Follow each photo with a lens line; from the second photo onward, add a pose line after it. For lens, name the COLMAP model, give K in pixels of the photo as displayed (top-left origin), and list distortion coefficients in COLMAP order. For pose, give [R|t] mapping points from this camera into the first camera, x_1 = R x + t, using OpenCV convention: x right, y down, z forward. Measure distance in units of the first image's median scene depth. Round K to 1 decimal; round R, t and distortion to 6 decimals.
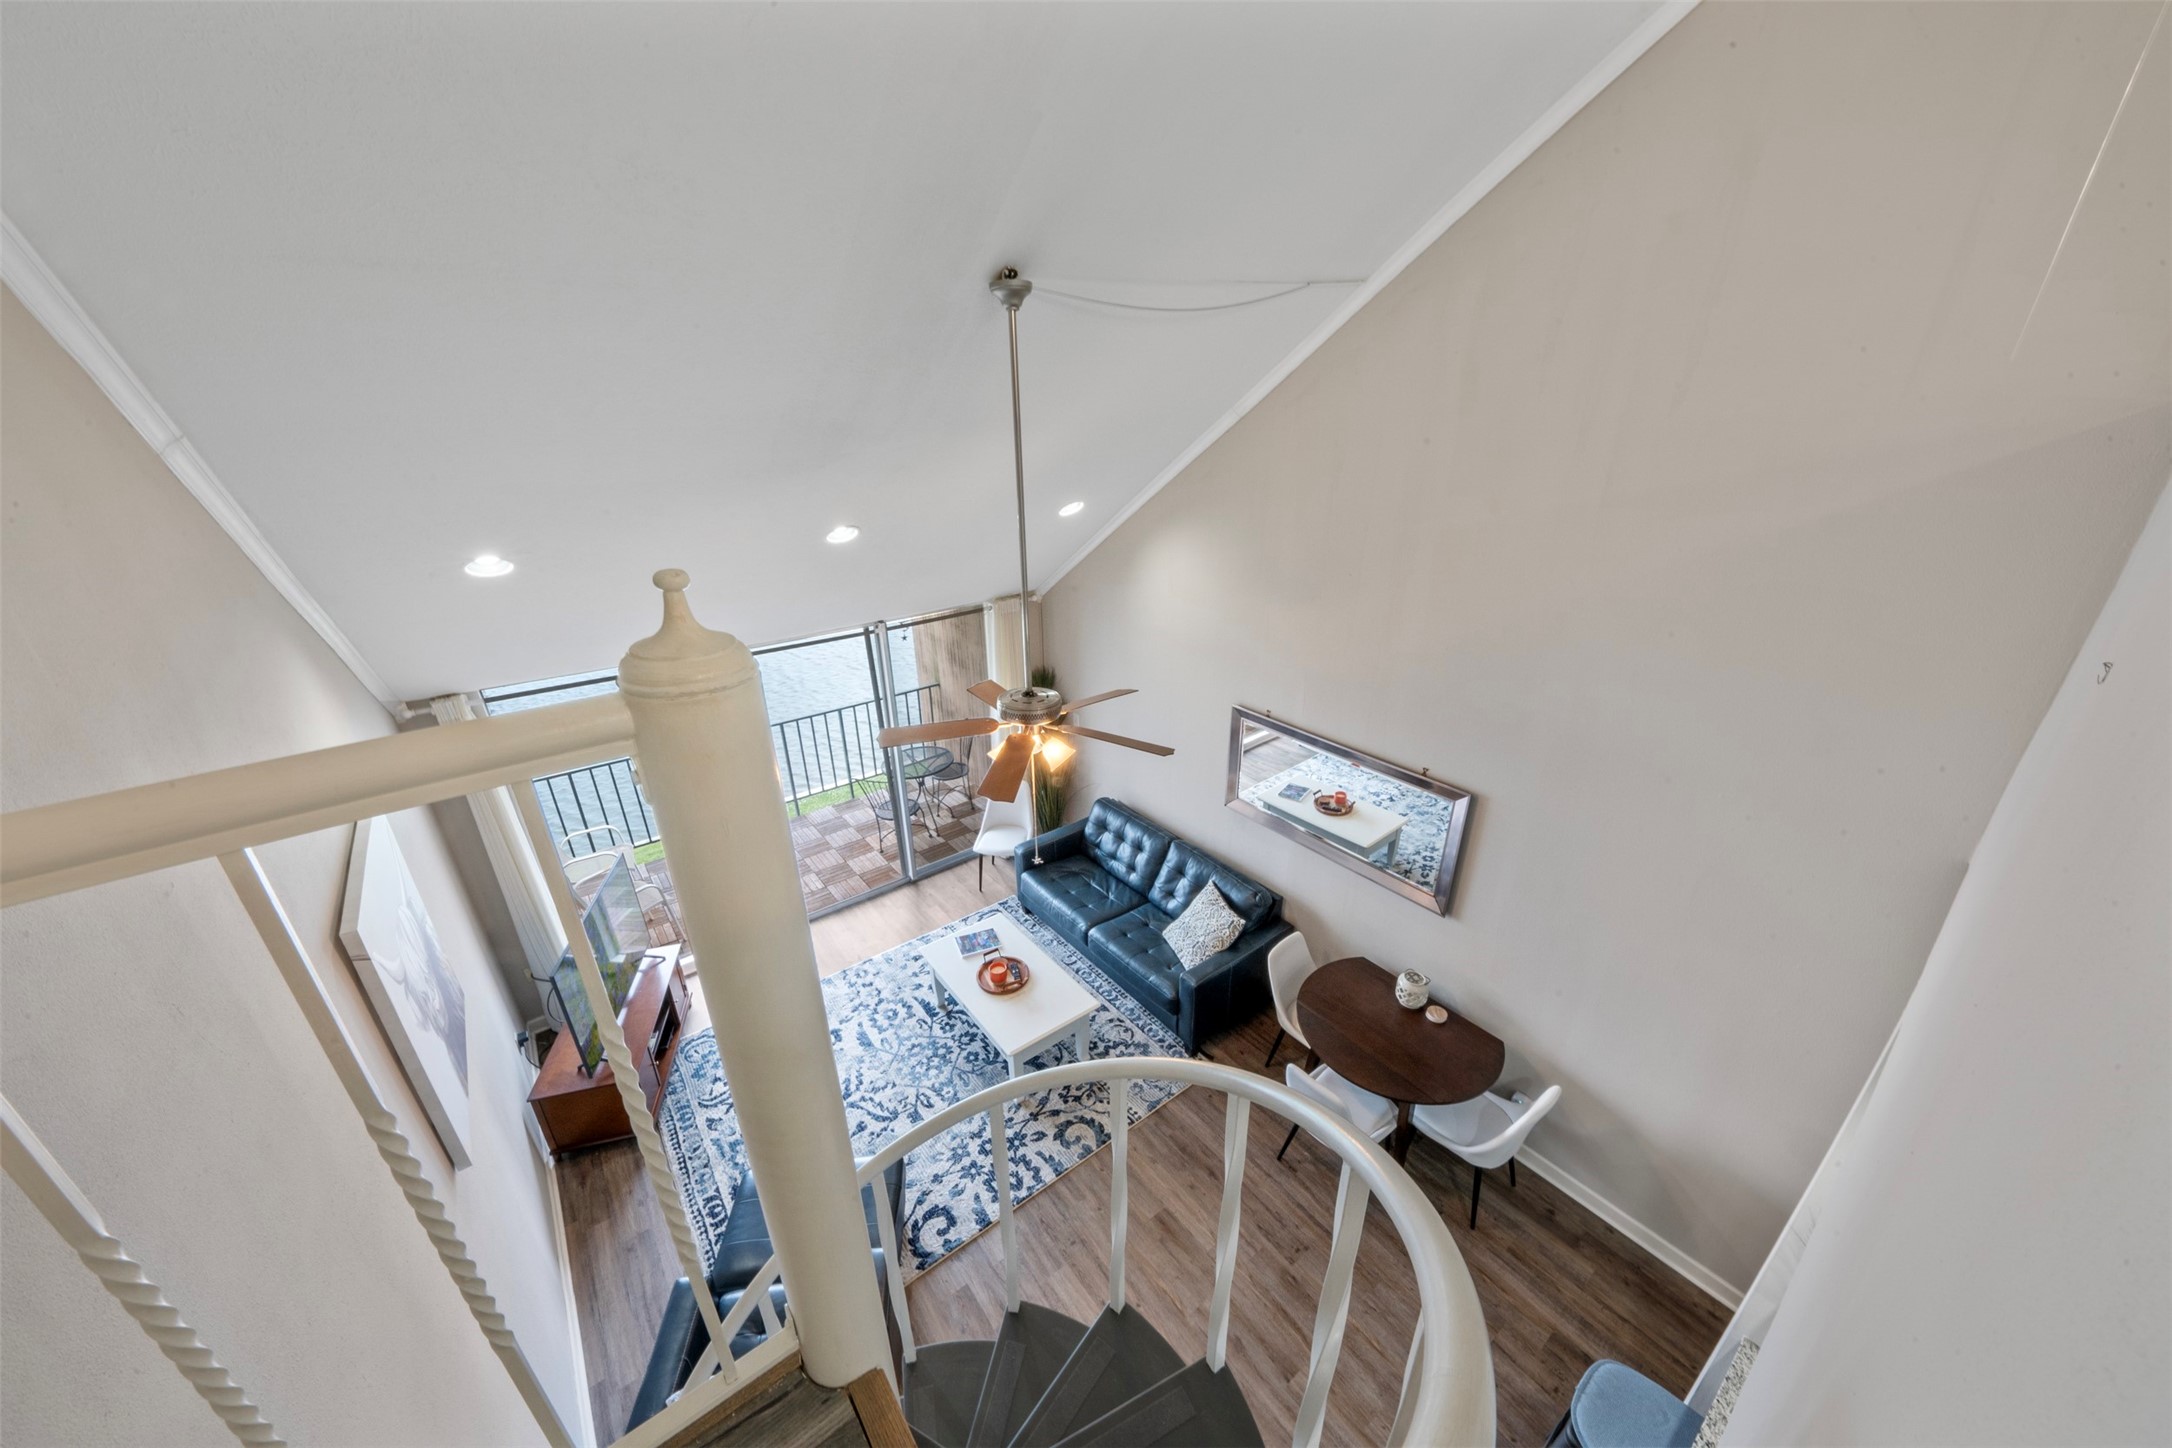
lens RADIAL K [[763.0, 0, 1097.0], [0, 763.0, 730.3], [0, 0, 1]] dist [0.012354, -0.003973]
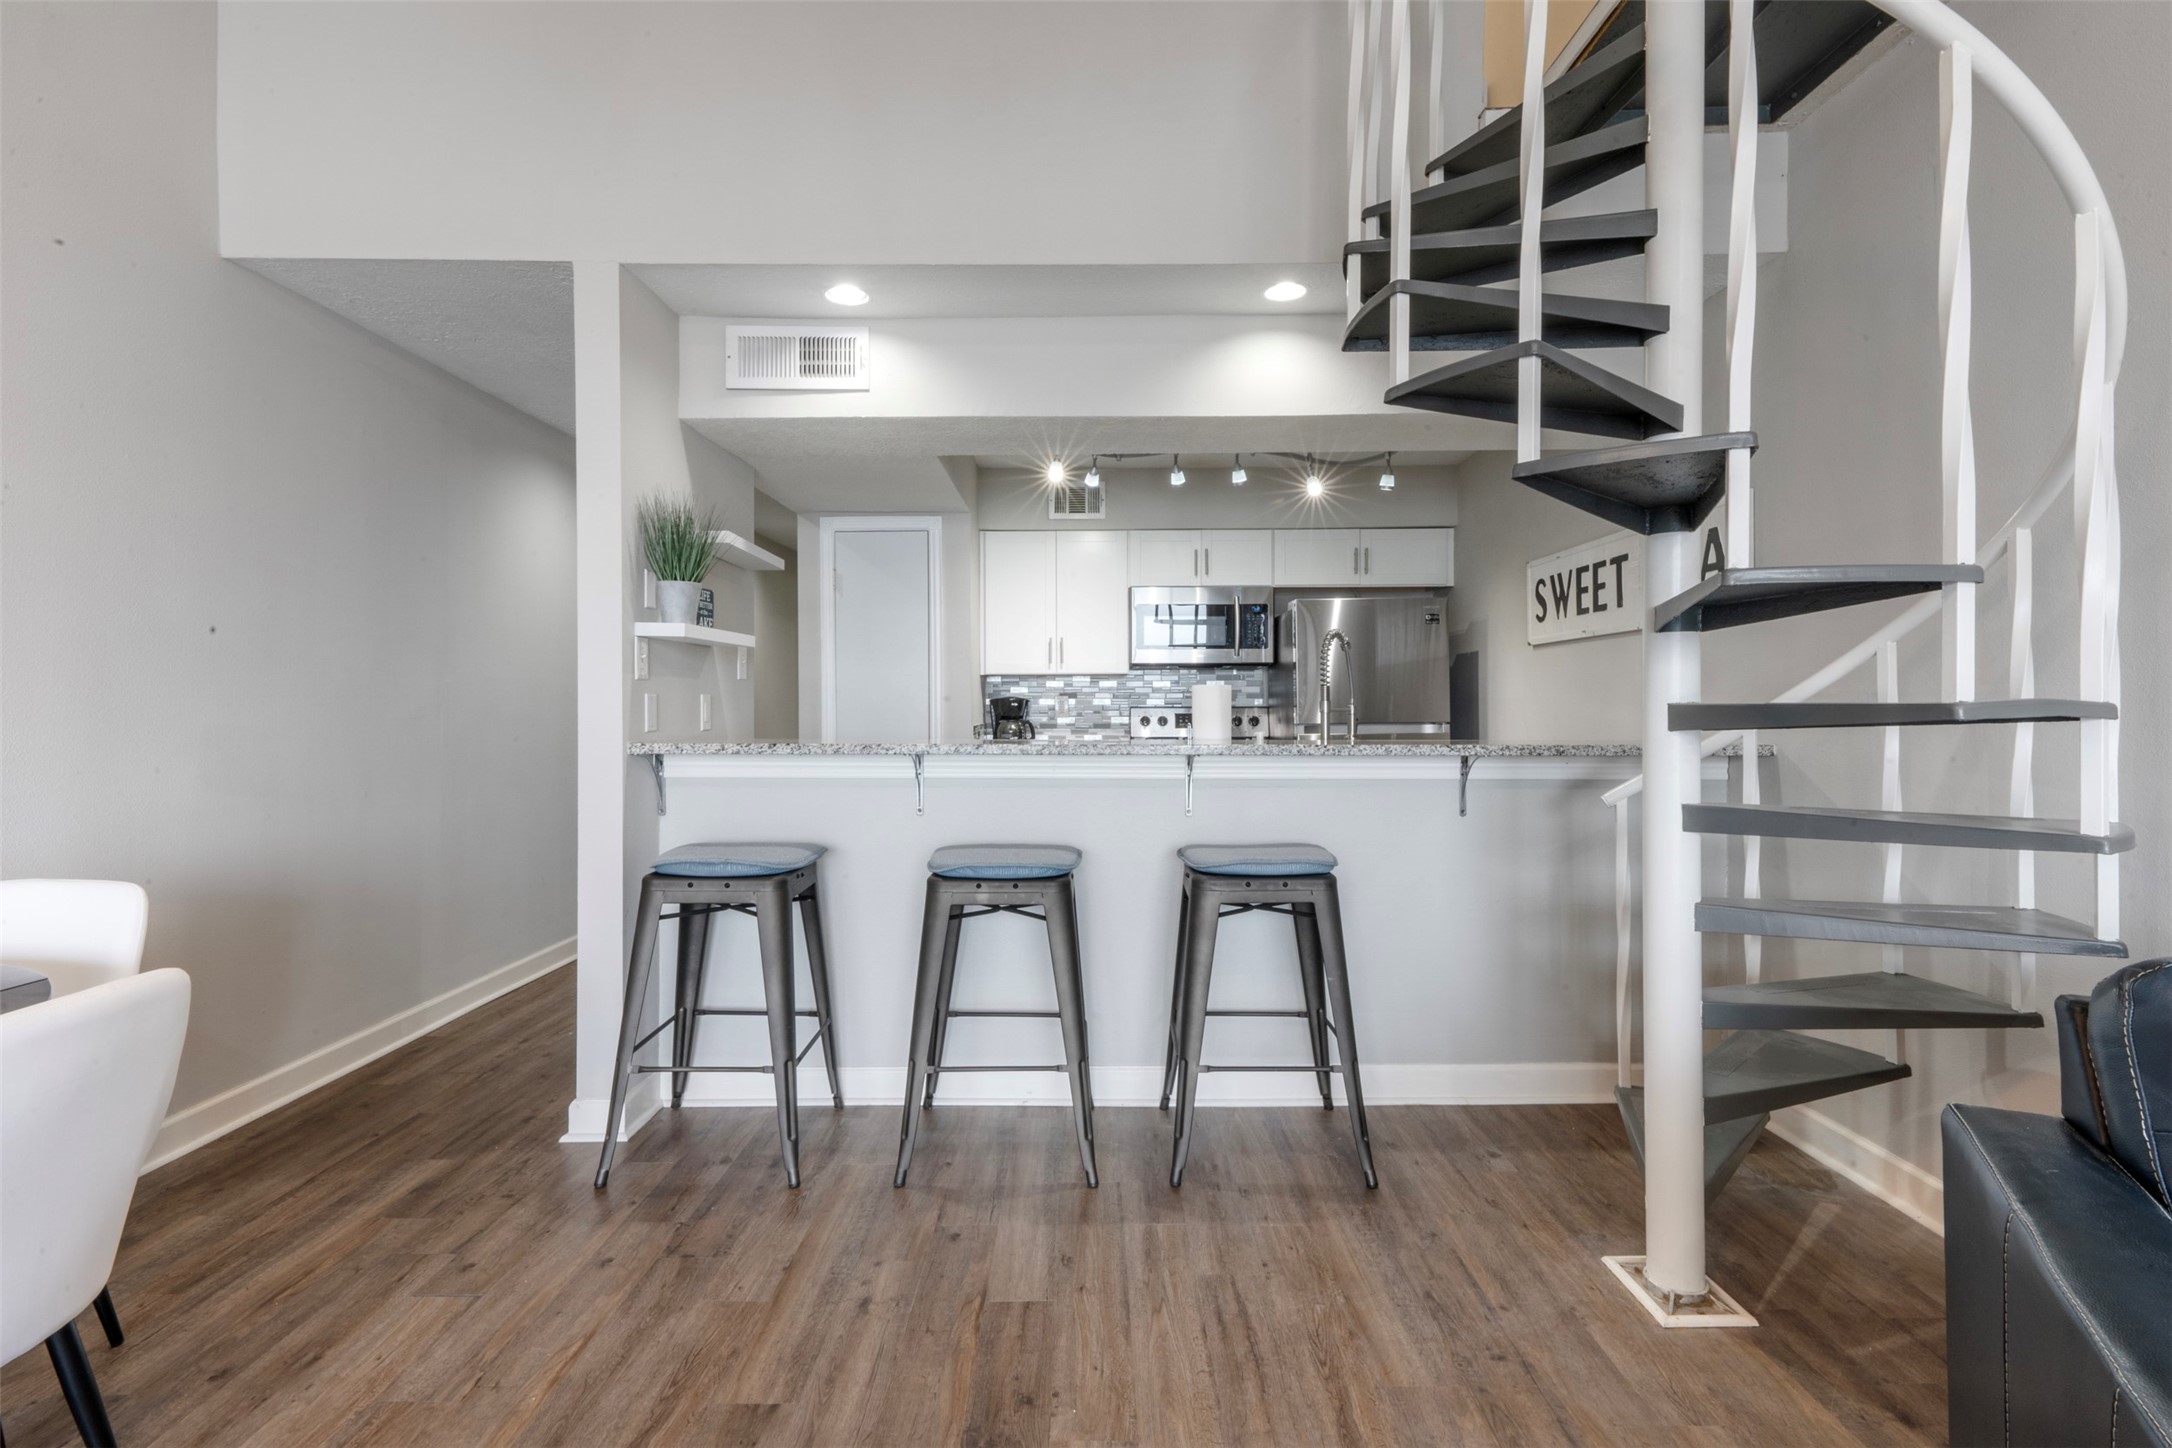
lens RADIAL K [[1009.1, 0, 1085.0], [0, 1009.1, 704.4], [0, 0, 1]] dist [0.016420, -0.004240]
pose [[-0.781525, 0.000408, 0.623874, -0.152127], [0.254227, 0.913415, 0.317871, 0.301241], [-0.569726, 0.407030, -0.713960, 0.866592]]
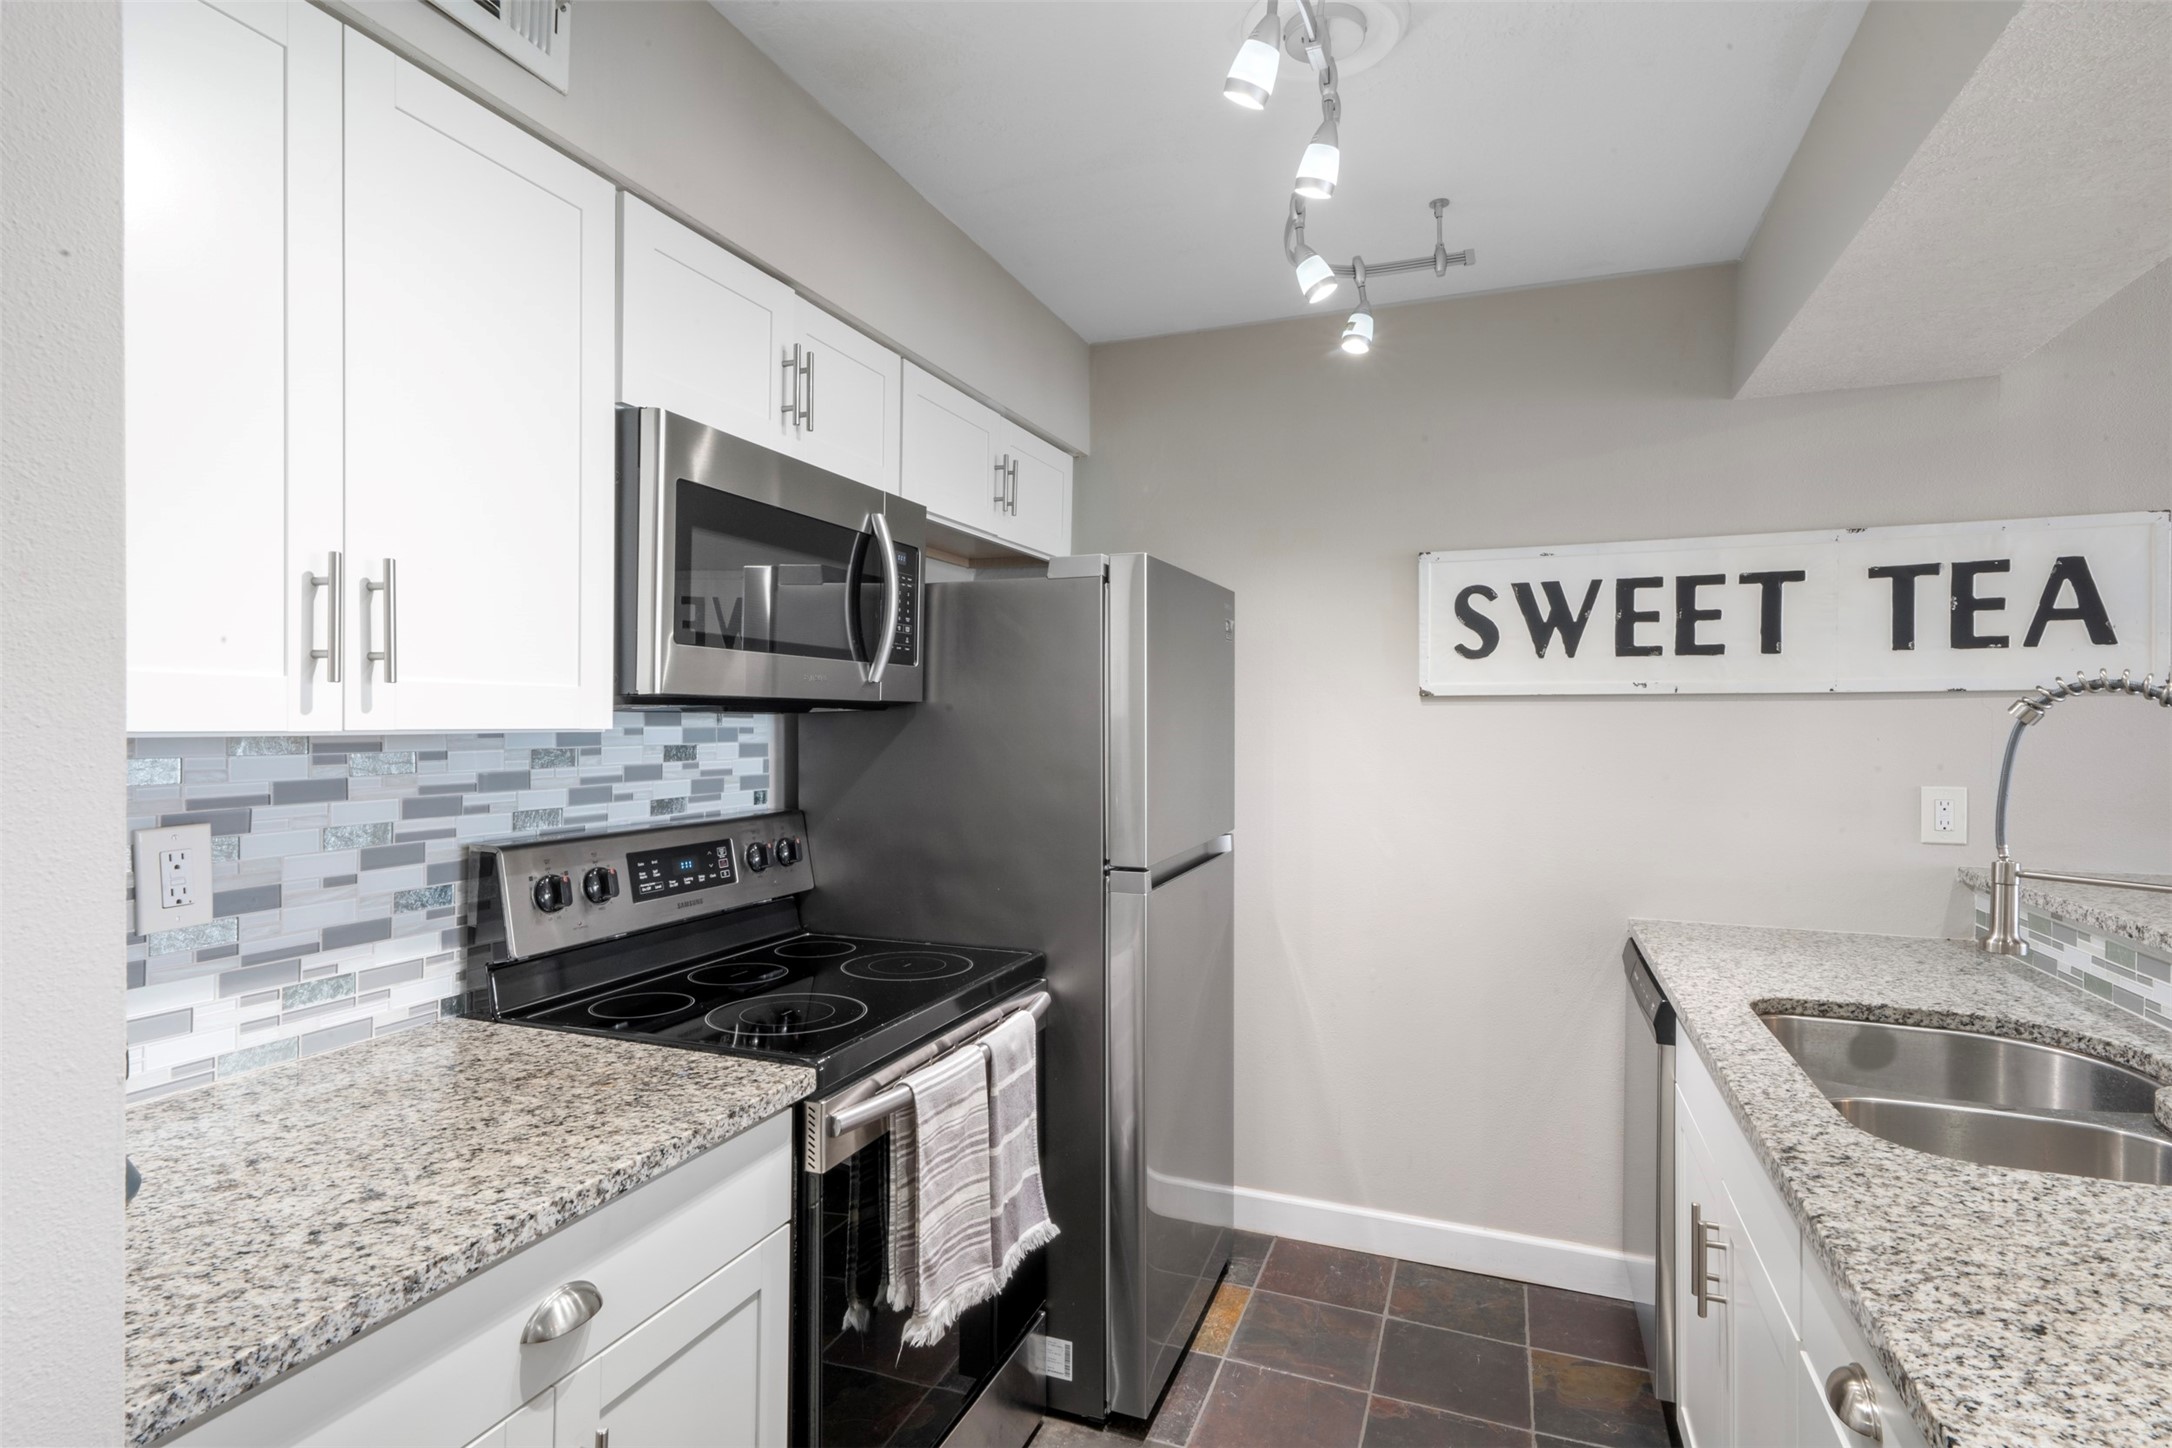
lens RADIAL K [[1105.4, 0, 1078.4], [0, 1105.4, 727.0], [0, 0, 1]] dist [0.028187, -0.002528]
pose [[-0.858956, -0.004537, -0.512030, 0.624757], [-0.215422, 0.910364, 0.353315, 0.510398], [0.464530, 0.413784, -0.782939, 0.296730]]
